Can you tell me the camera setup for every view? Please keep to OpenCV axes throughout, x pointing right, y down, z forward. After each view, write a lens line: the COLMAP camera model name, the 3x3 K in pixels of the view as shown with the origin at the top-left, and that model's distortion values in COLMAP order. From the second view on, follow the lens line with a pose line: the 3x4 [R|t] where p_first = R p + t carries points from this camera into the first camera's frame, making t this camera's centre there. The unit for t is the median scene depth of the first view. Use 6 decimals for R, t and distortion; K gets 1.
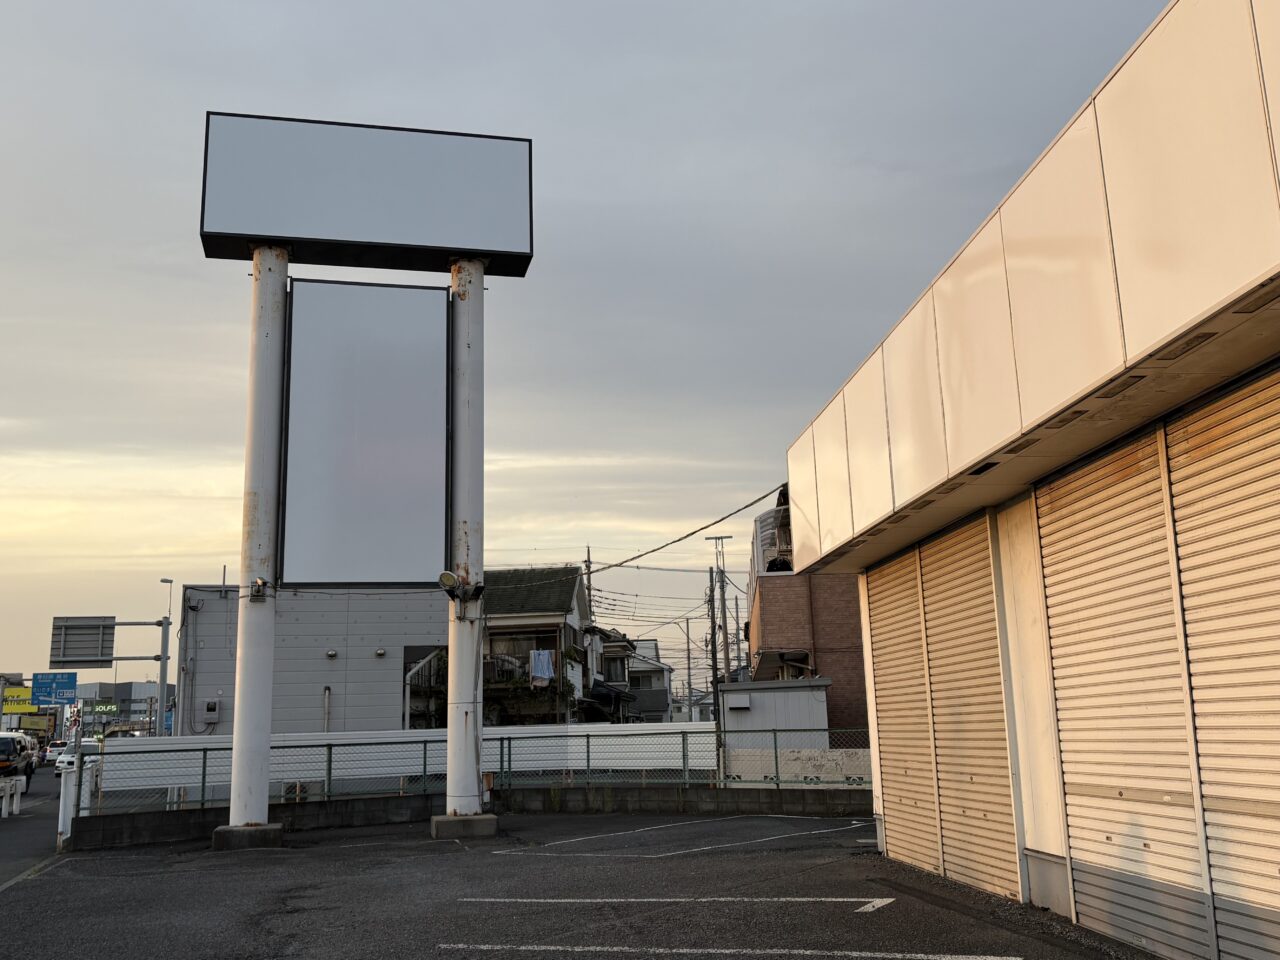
lens RADIAL K [[1281.2, 0, 641.9], [0, 1281.2, 414.9], [0, 0, 1]] dist [0.064984, -0.013379]
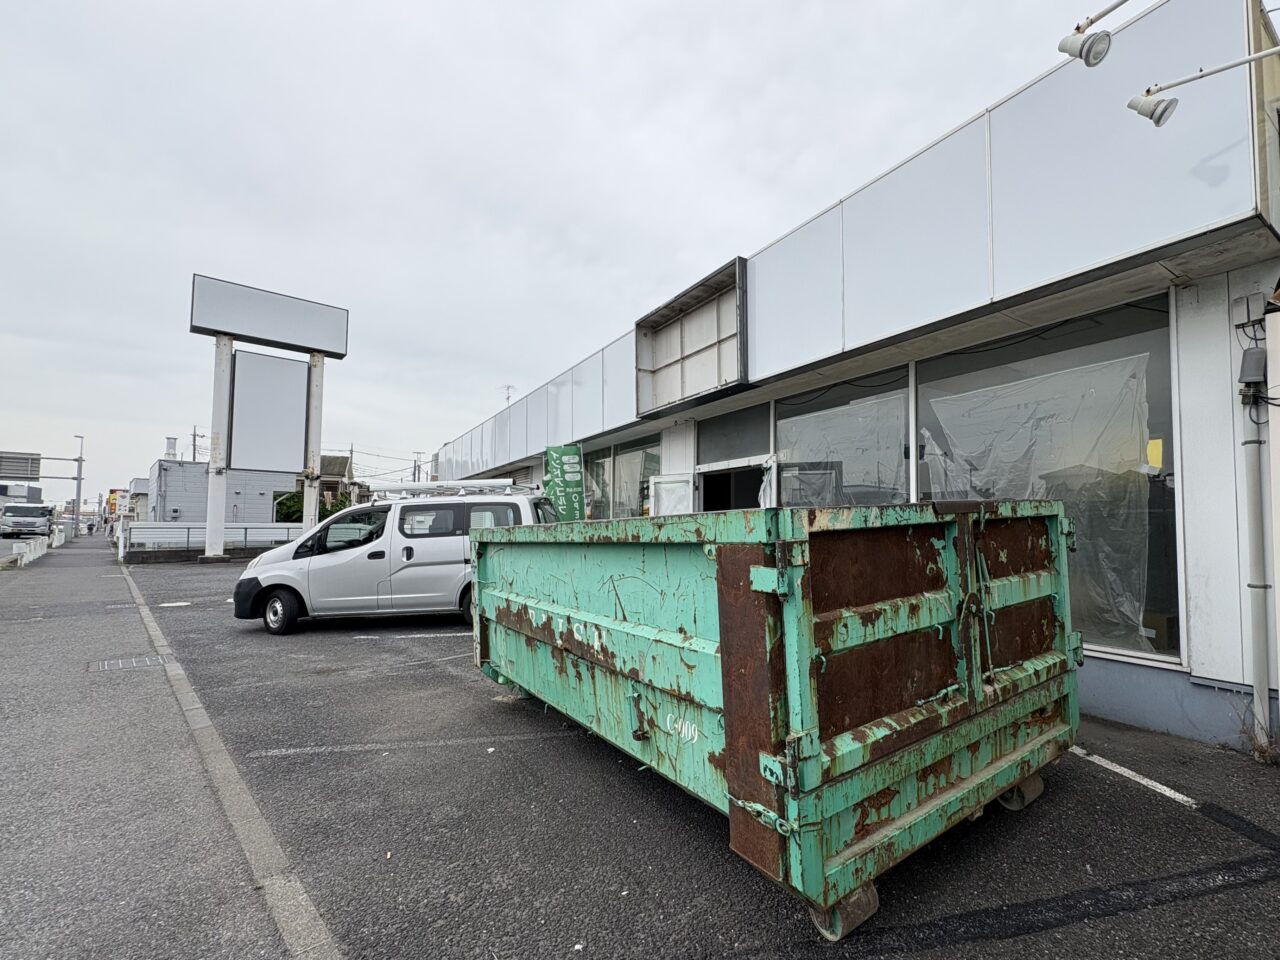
lens RADIAL K [[619.6, 0, 719.6], [0, 619.6, 489.5], [0, 0, 1]] dist [0.002220, 0.000983]
pose [[0.866770, 0.056245, 0.495527, -0.034956], [-0.143658, 0.979662, 0.140088, -0.141536], [-0.477570, -0.192610, 0.857221, -0.546796]]
